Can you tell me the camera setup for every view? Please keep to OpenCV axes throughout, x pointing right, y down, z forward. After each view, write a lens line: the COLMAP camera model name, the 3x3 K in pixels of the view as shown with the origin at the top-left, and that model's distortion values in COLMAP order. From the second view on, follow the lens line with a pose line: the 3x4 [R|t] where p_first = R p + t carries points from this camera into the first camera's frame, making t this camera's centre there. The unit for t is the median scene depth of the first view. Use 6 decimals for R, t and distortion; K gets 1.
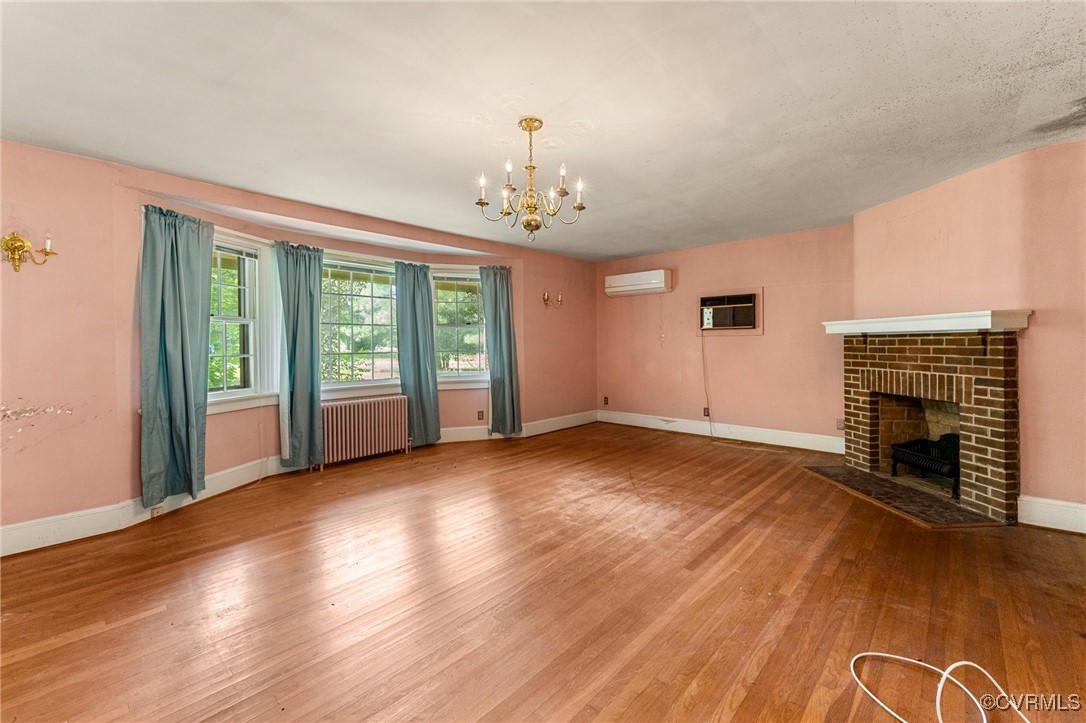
lens RADIAL K [[453.5, 0, 540.4], [0, 453.5, 346.1], [0, 0, 1]] dist [-0.003787, 0.000627]
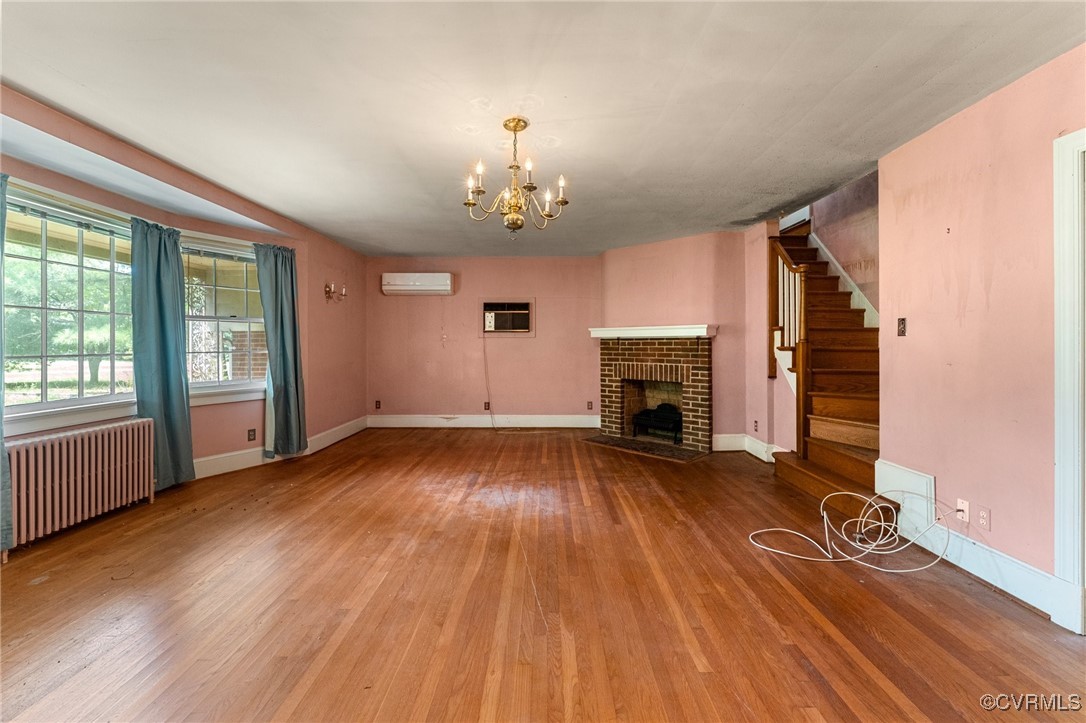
lens RADIAL K [[453.5, 0, 538.0], [0, 453.5, 343.4], [0, 0, 1]] dist [-0.003787, 0.000627]
pose [[0.738424, 0.008347, 0.674285, -0.437714], [-0.000605, 0.999931, -0.011716, 0.007659], [-0.674336, 0.008243, 0.738378, 0.146475]]
